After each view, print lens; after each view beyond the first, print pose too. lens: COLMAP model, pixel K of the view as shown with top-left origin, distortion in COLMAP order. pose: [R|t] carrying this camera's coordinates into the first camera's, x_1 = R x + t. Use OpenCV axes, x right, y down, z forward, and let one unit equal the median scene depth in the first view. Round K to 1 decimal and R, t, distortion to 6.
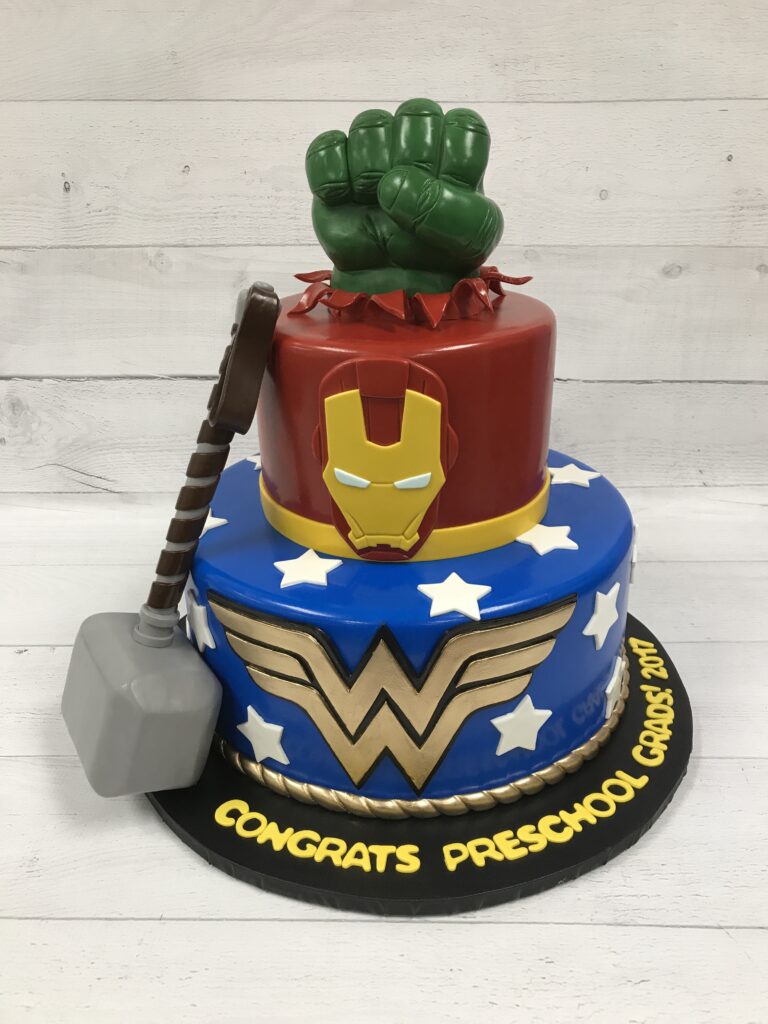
lens RADIAL K [[862.4, 0, 388.4], [0, 862.4, 510.1], [0, 0, 1]] dist [-0.001359, 0.012699]
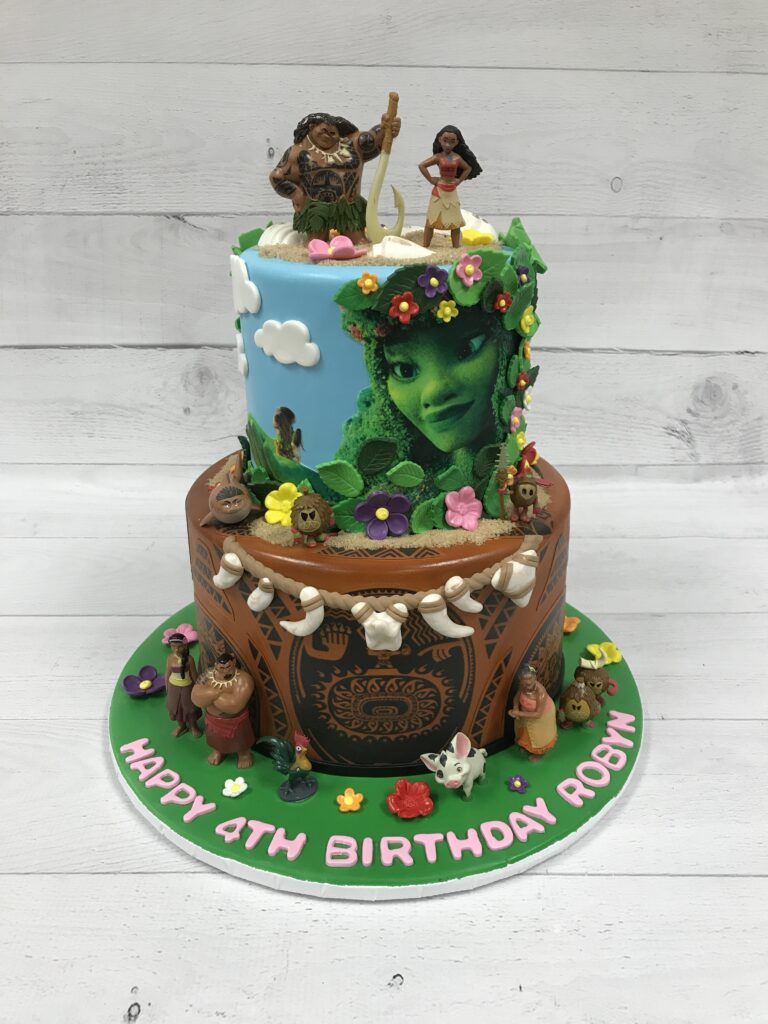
lens RADIAL K [[862.4, 0, 388.4], [0, 862.4, 510.1], [0, 0, 1]] dist [-0.001359, 0.012699]
pose [[0.999524, 0.002429, 0.030755, -0.260177], [-0.003010, 0.999818, 0.018858, 0.015390], [-0.030704, -0.018941, 0.999349, 0.000386]]
